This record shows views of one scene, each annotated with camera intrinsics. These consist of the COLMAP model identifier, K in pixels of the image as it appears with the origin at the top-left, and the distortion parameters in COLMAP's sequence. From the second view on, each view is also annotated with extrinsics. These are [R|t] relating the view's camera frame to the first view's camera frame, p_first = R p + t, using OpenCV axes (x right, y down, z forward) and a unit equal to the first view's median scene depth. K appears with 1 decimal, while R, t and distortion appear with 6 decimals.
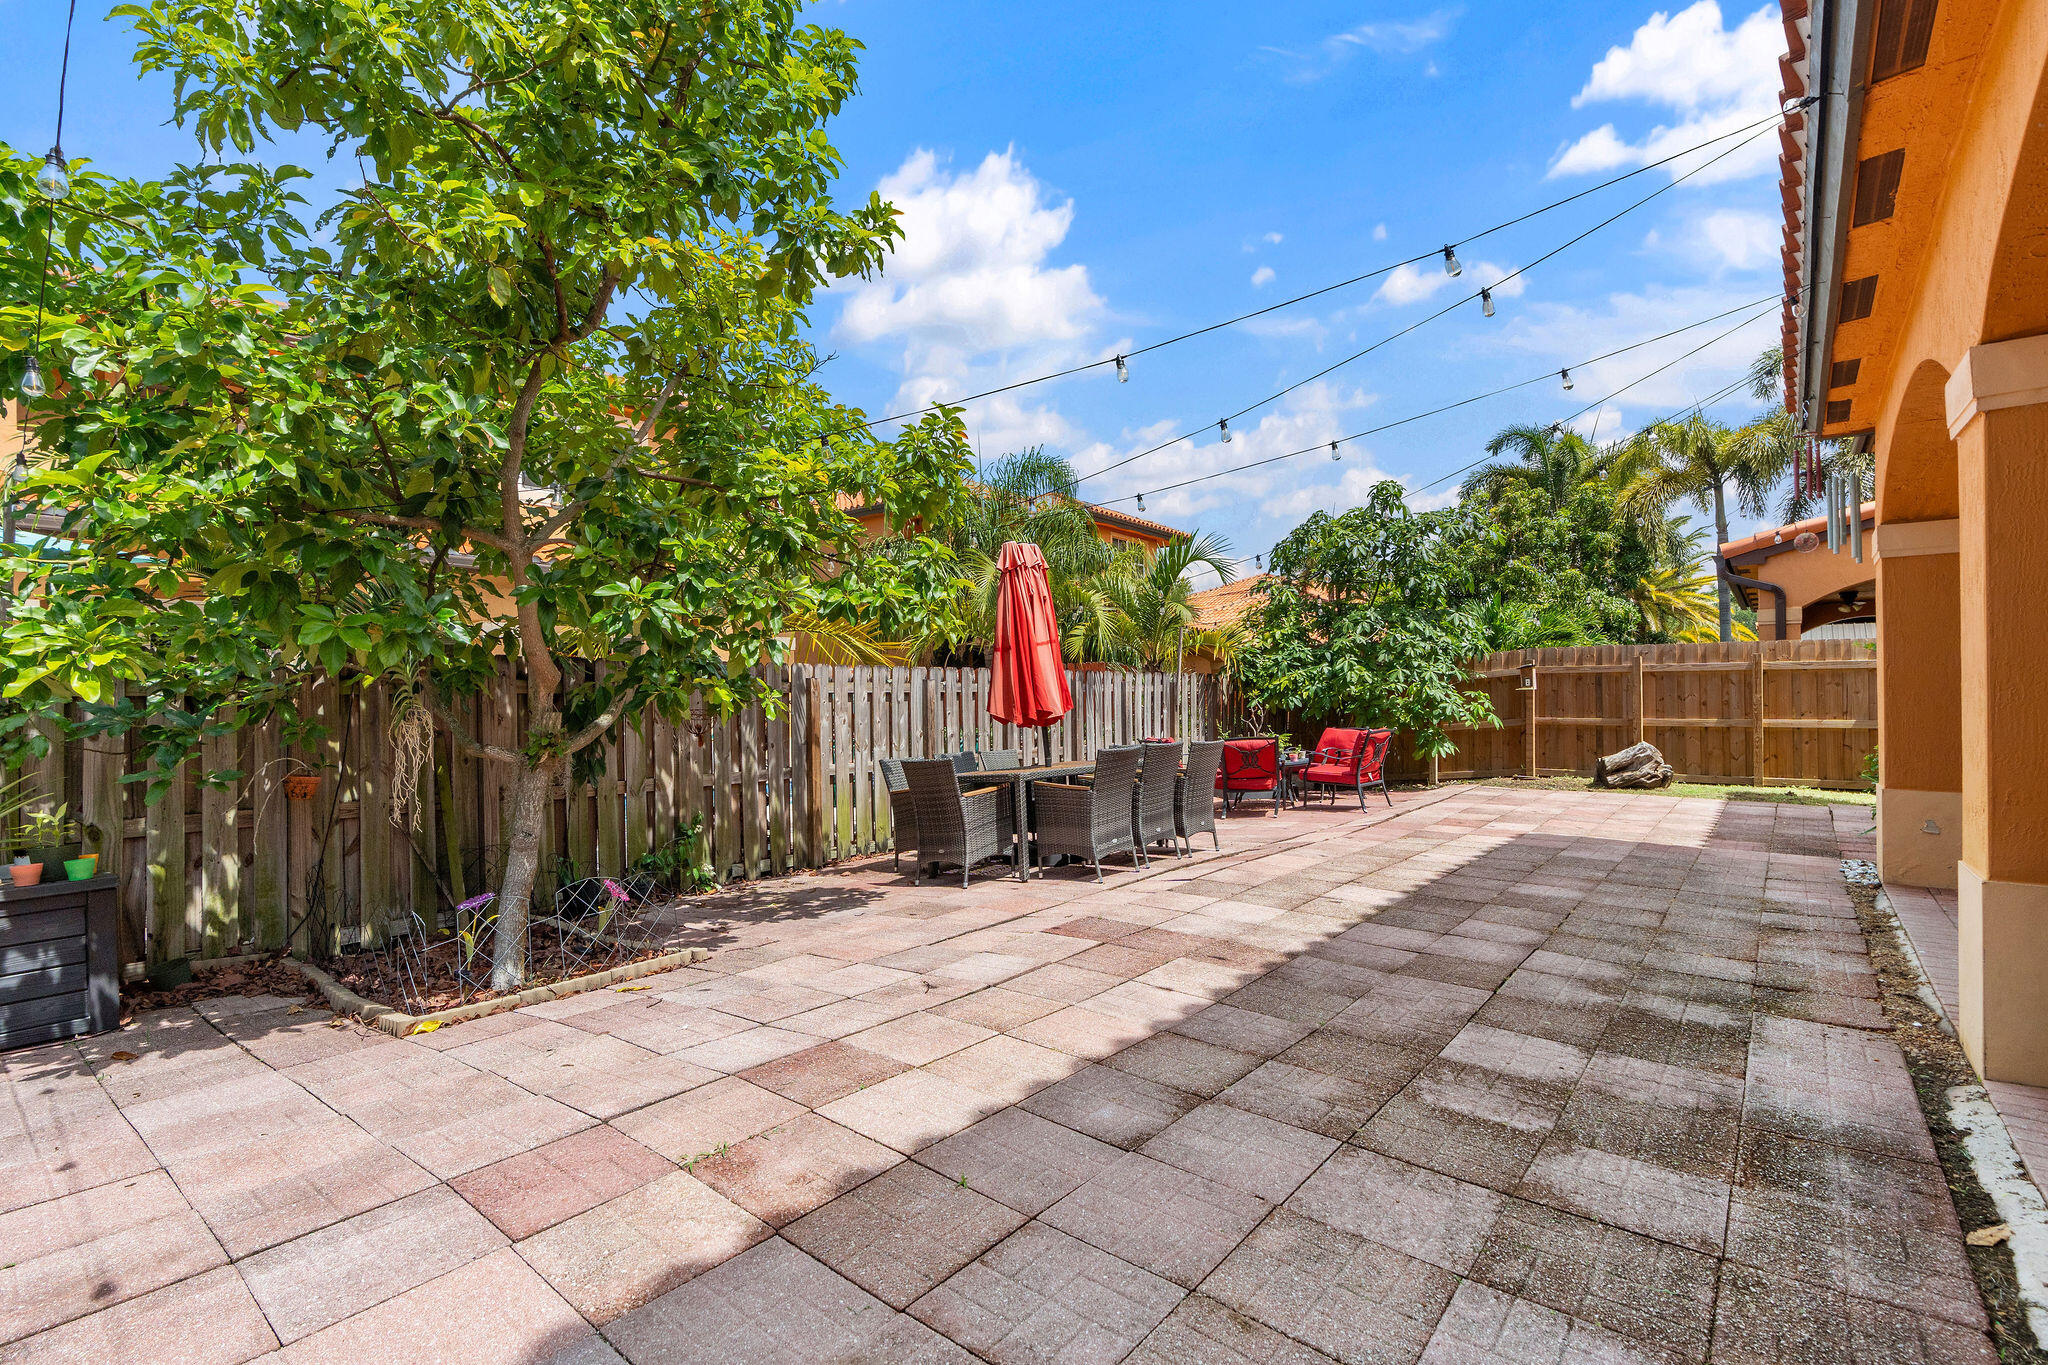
lens RADIAL K [[930.4, 0, 1011.3], [0, 930.4, 690.0], [0, 0, 1]] dist [-0.006887, 0.001982]
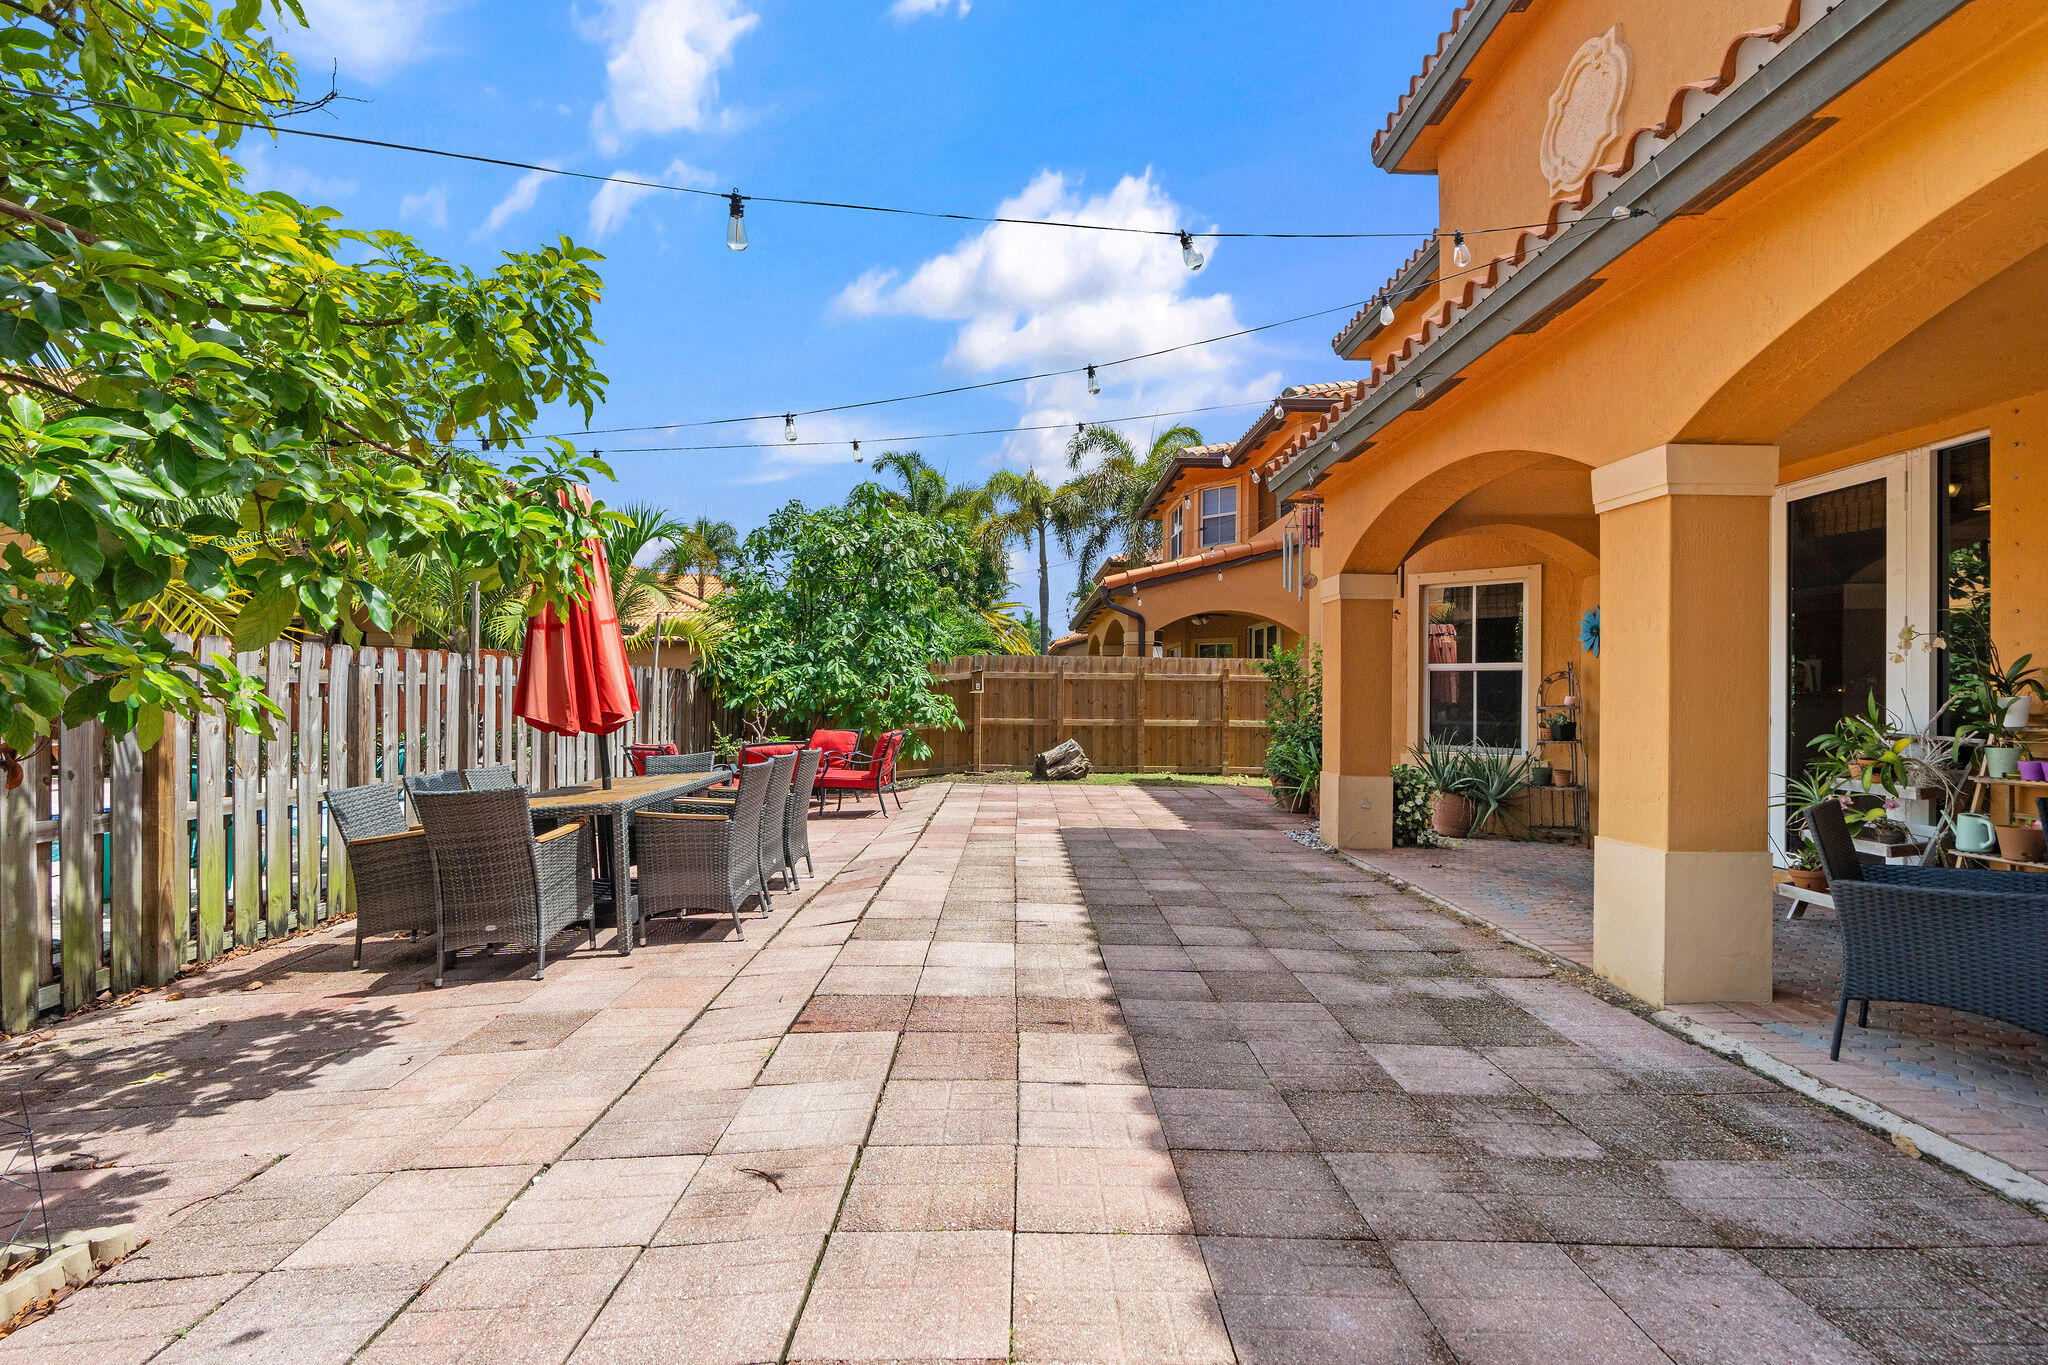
lens RADIAL K [[930.4, 0, 1018.8], [0, 930.4, 683.8], [0, 0, 1]] dist [-0.006887, 0.001982]
pose [[0.766056, 0.021600, 0.642411, -0.214288], [-0.018223, 0.999763, -0.011885, 0.002071], [-0.642516, -0.002602, 0.766268, 0.261863]]
